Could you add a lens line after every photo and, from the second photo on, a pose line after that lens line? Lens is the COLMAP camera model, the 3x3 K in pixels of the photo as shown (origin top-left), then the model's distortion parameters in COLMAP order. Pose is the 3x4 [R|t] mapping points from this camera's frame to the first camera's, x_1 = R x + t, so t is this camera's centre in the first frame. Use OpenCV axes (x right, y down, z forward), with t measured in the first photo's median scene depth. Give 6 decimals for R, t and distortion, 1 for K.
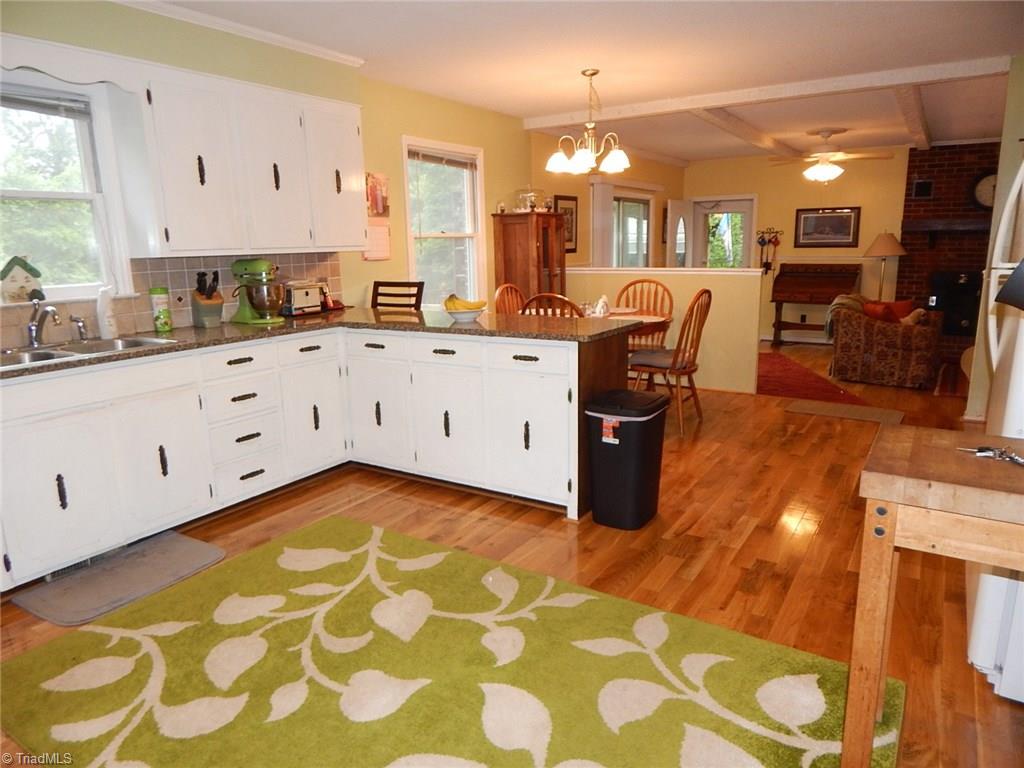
lens RADIAL K [[664.5, 0, 512.0], [0, 664.5, 384.0], [0, 0, 1]] dist [0.004840, 0.000102]
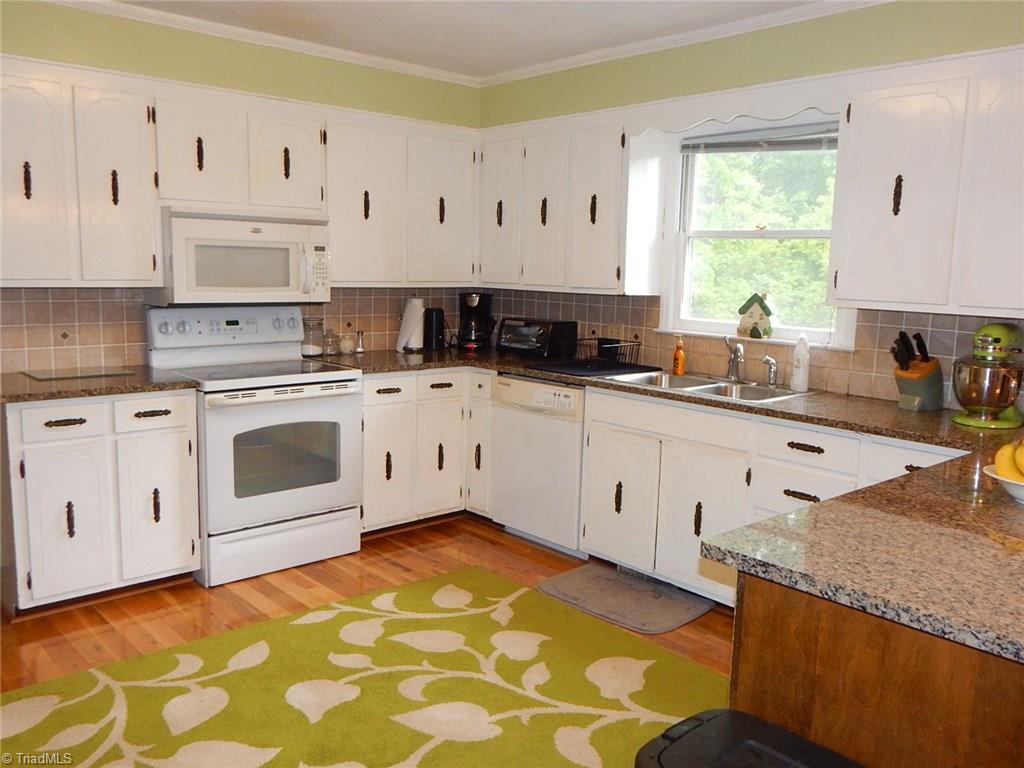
lens RADIAL K [[868.0, 0, 512.0], [0, 868.0, 384.0], [0, 0, 1]] dist [0.027584, -0.003234]
pose [[-0.253448, 0.157841, -0.954385, 2.033024], [-0.226968, 0.949354, 0.217283, -0.816742], [0.940345, 0.271685, -0.204788, 2.945367]]
